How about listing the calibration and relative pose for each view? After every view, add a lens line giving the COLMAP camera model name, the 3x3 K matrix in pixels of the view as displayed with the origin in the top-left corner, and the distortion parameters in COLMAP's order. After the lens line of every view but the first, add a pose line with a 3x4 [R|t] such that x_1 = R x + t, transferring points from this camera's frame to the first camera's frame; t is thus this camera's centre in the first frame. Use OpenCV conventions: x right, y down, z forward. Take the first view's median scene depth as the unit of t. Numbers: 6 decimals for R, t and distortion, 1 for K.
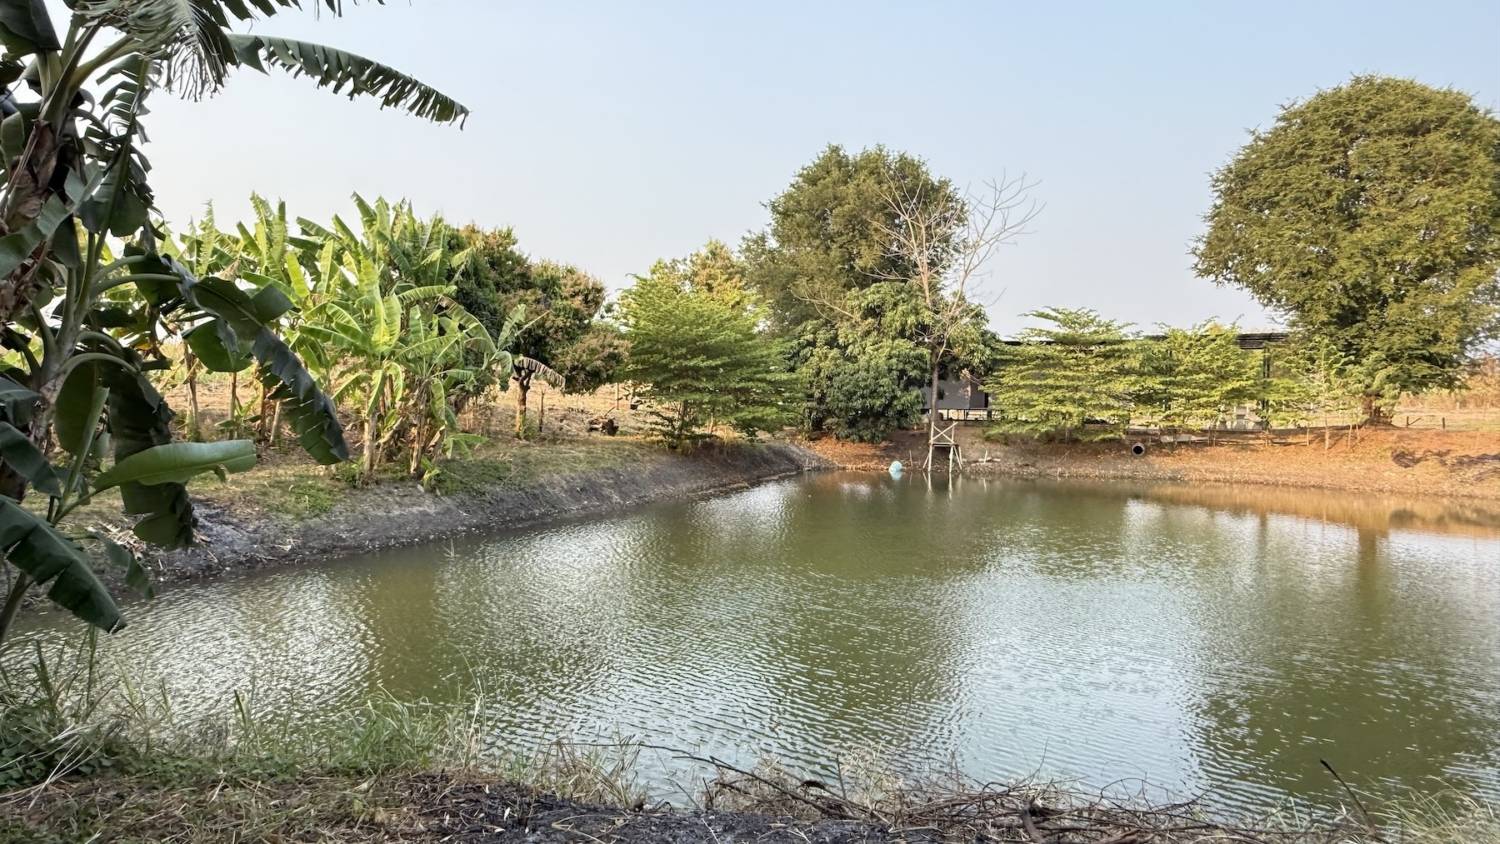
lens RADIAL K [[969.3, 0, 750.0], [0, 969.3, 422.0], [0, 0, 1]] dist [0.000254, 0.002530]
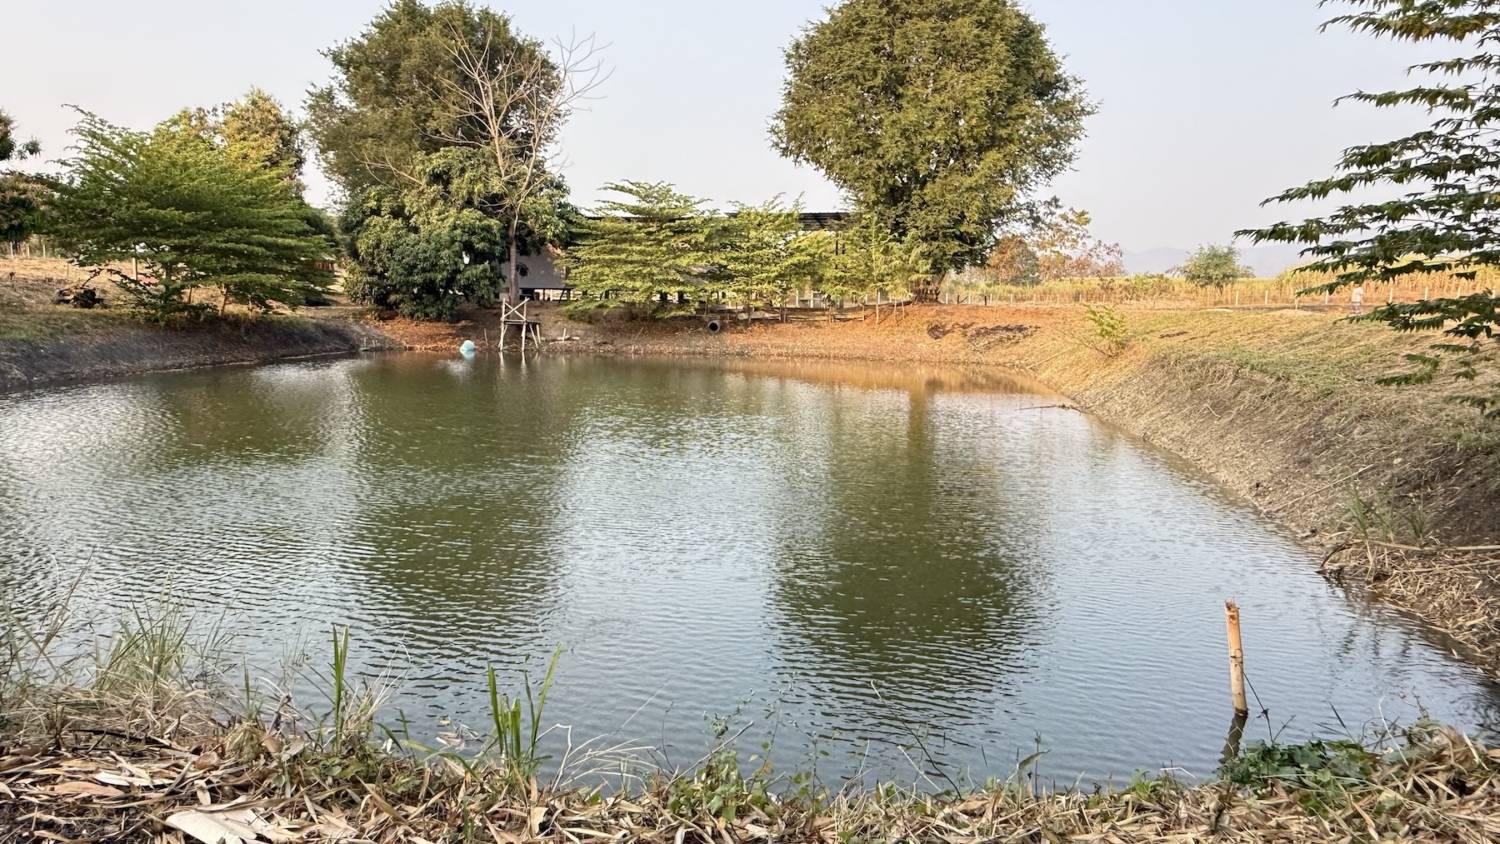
lens RADIAL K [[969.3, 0, 750.0], [0, 969.3, 422.0], [0, 0, 1]] dist [0.000254, 0.002530]
pose [[0.961372, -0.031165, 0.273482, 0.157568], [0.003272, 0.994793, 0.101862, 0.024827], [-0.275232, -0.097033, 0.956468, 0.015316]]
